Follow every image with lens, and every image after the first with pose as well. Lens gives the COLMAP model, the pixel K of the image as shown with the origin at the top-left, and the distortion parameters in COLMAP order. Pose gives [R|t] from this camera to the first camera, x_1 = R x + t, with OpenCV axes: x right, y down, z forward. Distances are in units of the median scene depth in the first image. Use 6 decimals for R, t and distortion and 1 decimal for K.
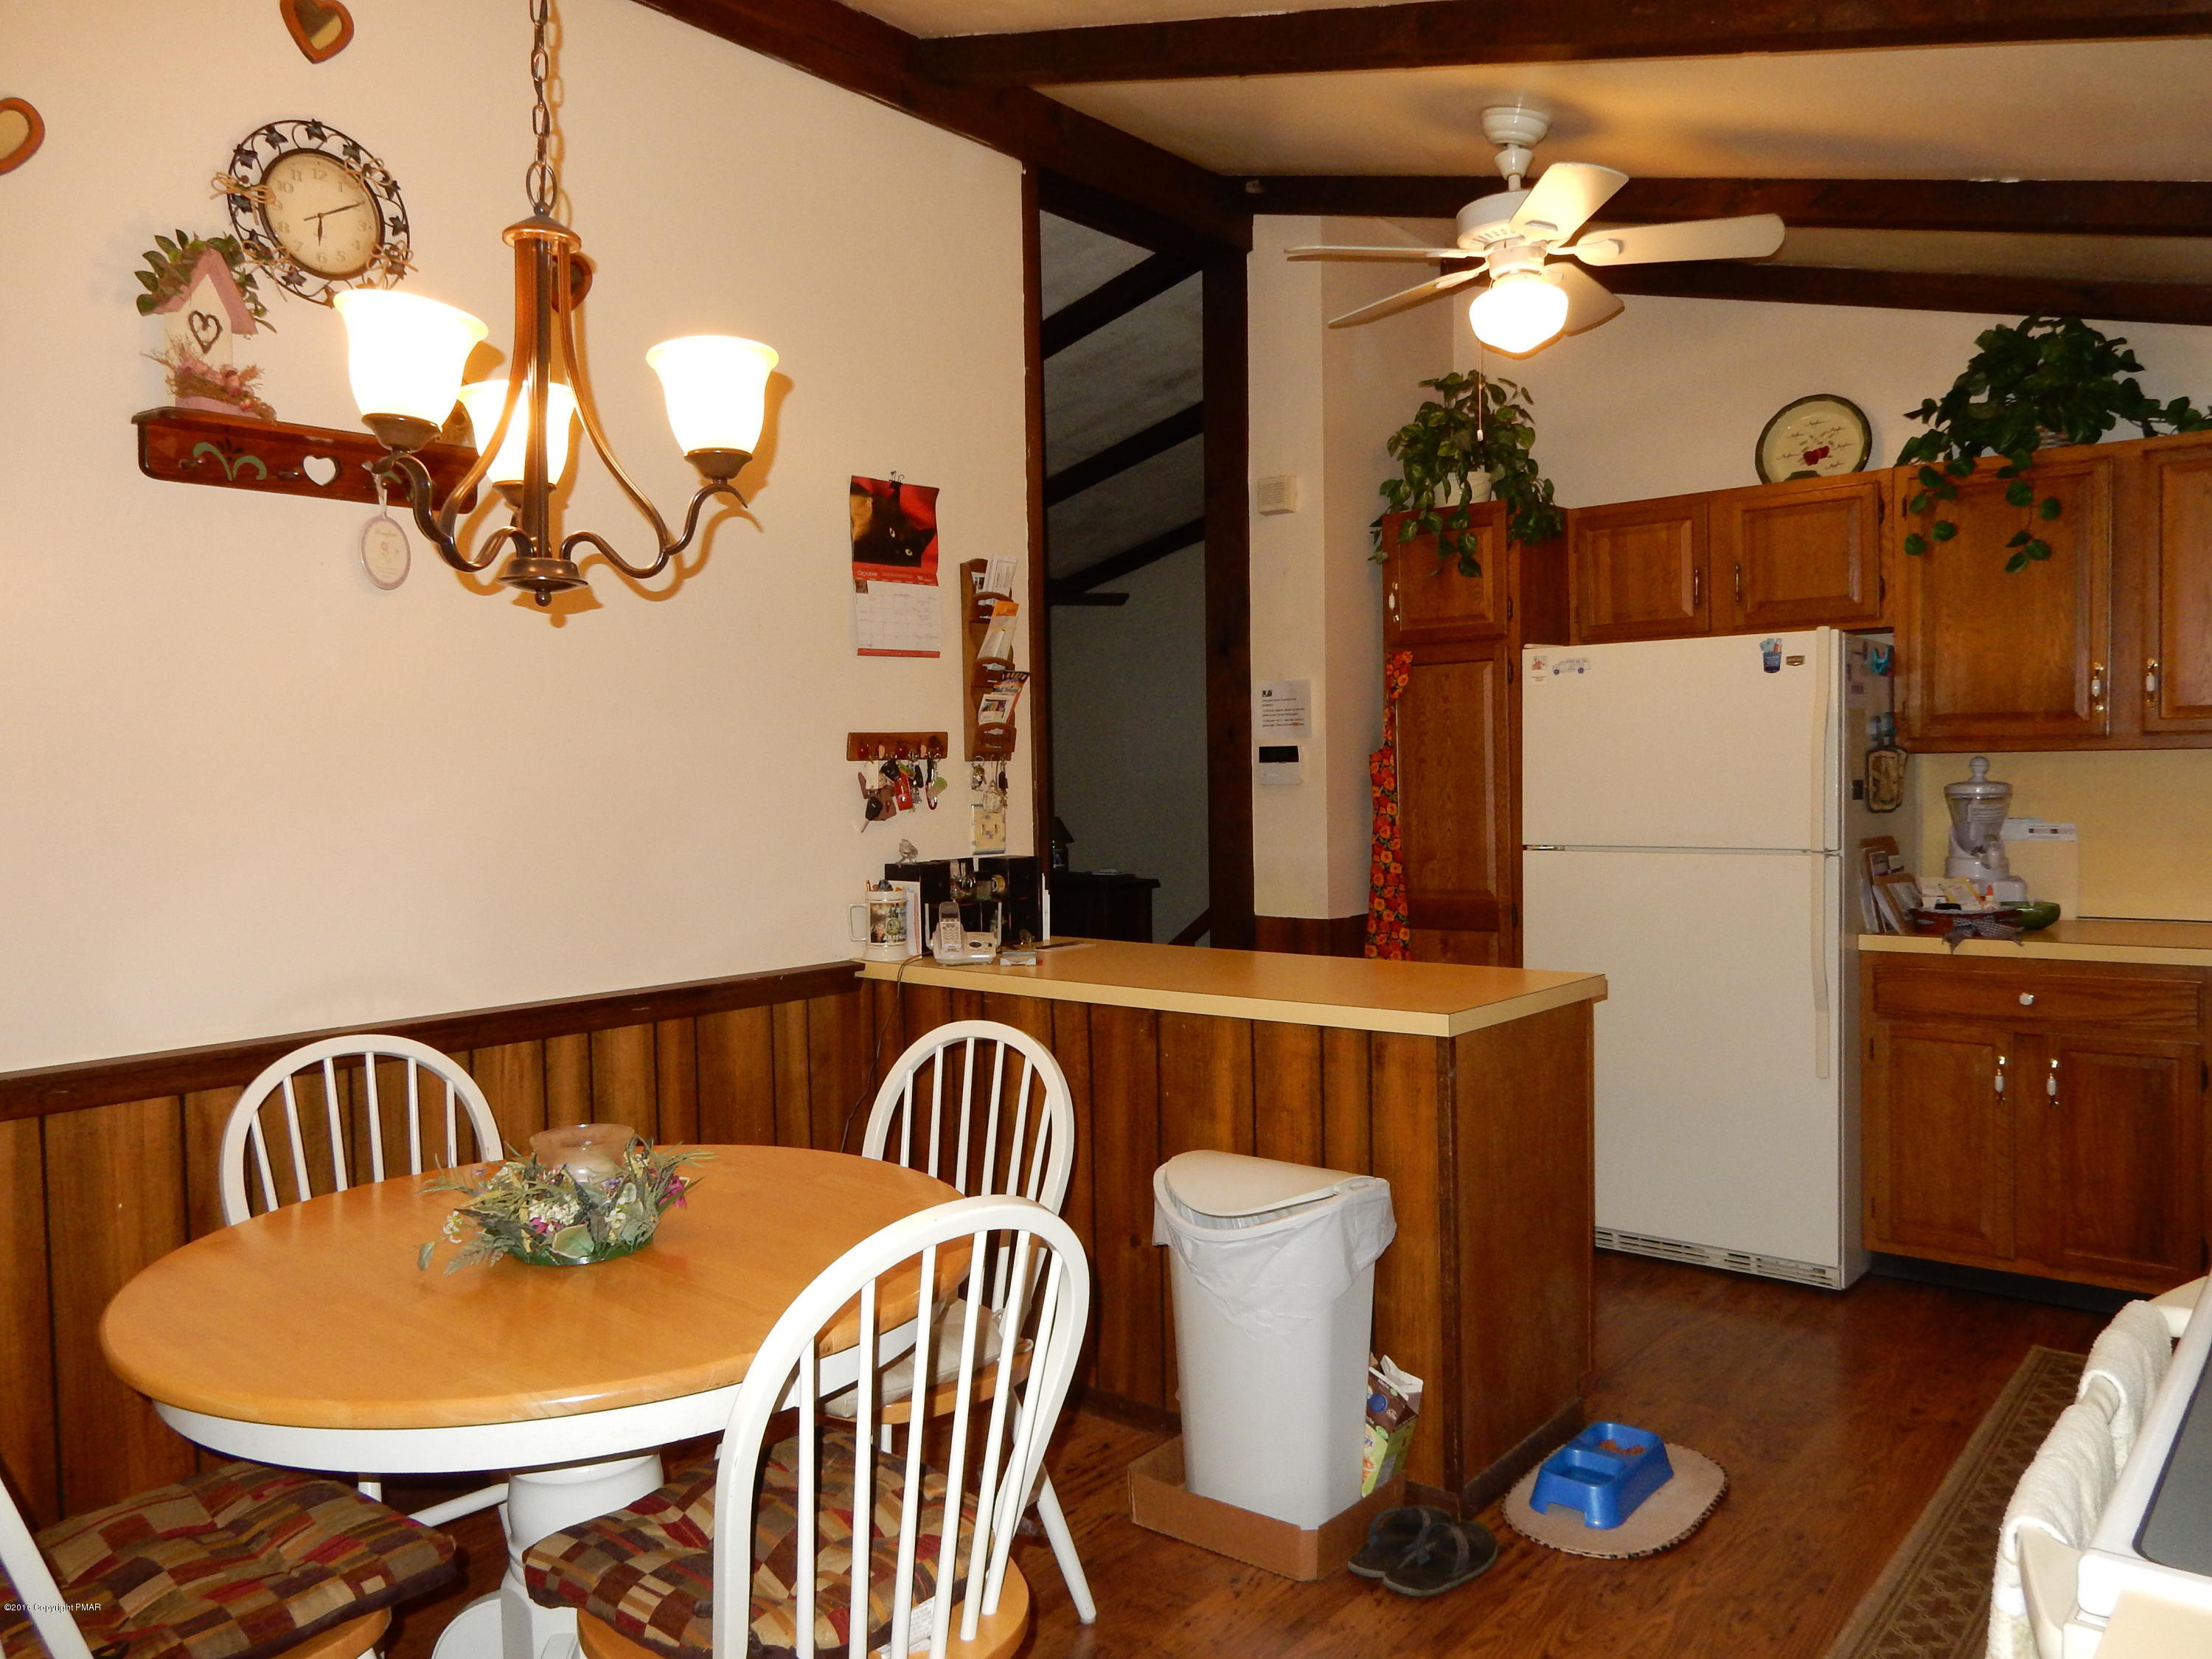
lens RADIAL K [[1639.5, 0, 1106.0], [0, 1639.5, 829.5], [0, 0, 1]] dist [-0.015108, 0.006832]
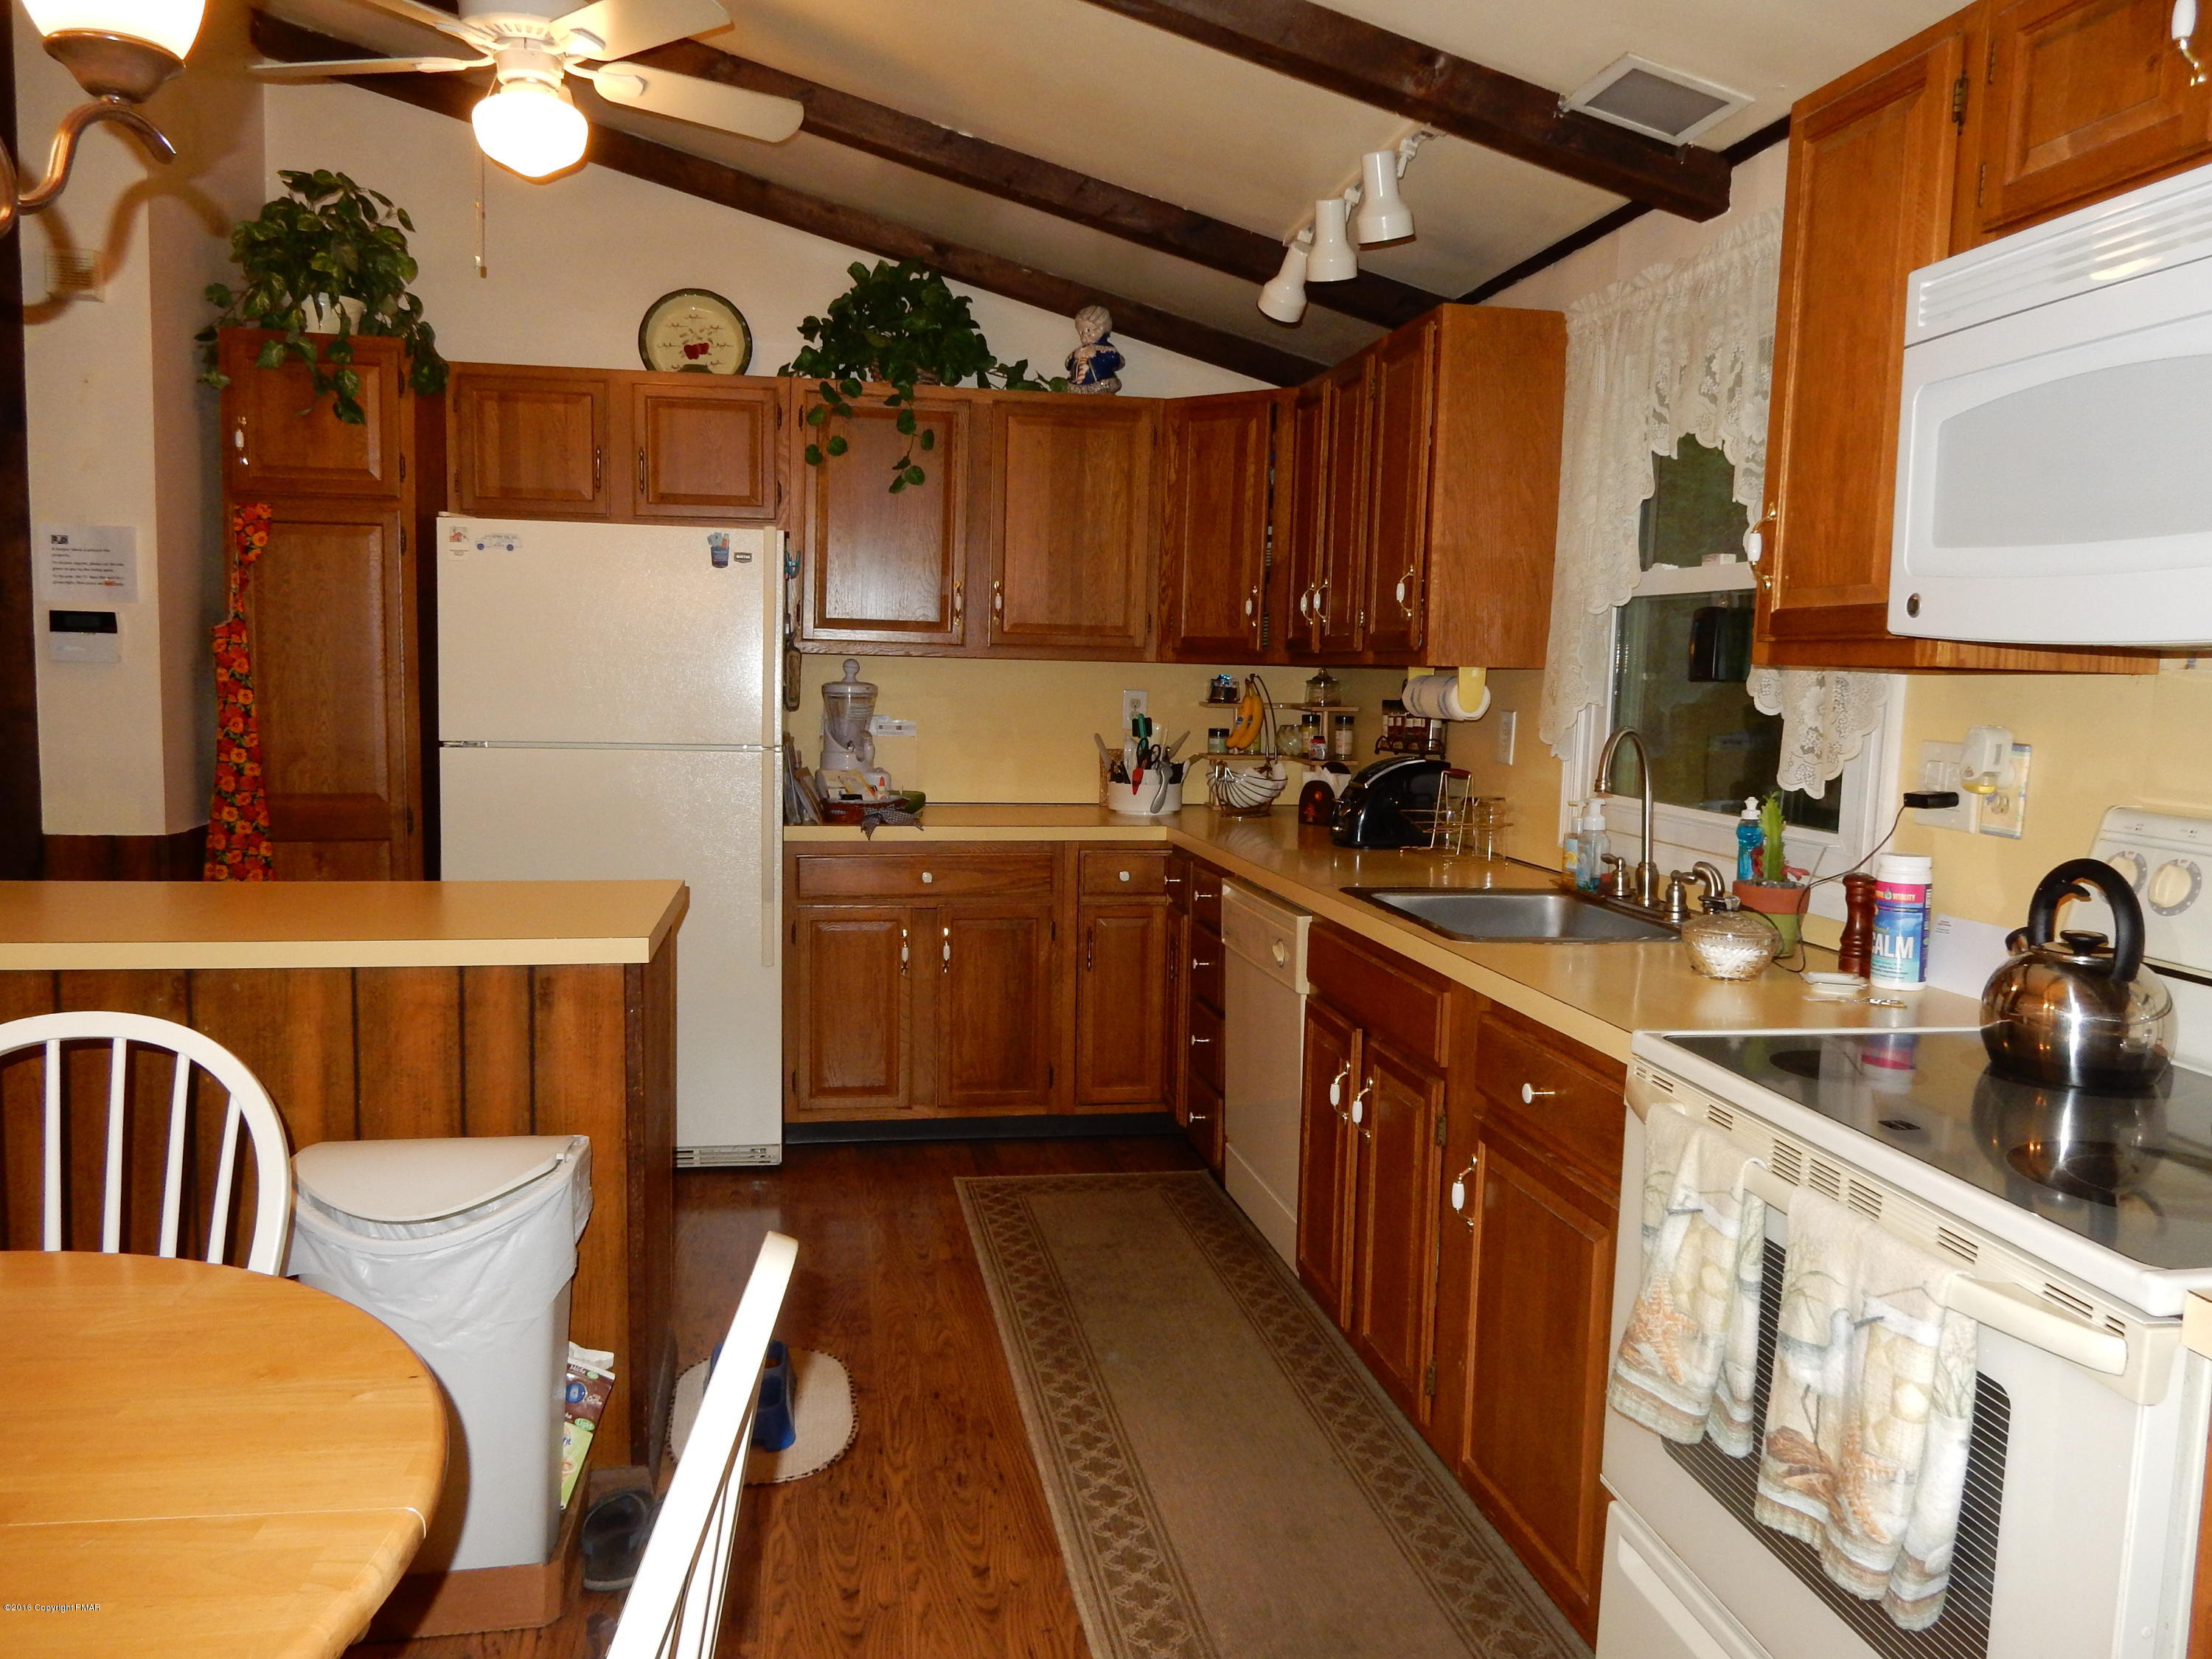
lens RADIAL K [[1639.5, 0, 1106.0], [0, 1639.5, 829.5], [0, 0, 1]] dist [-0.015108, 0.006832]
pose [[0.633082, -0.043822, 0.772844, -0.209320], [-0.007963, 0.997975, 0.063111, -0.001430], [-0.774044, -0.046109, 0.631450, 0.171982]]
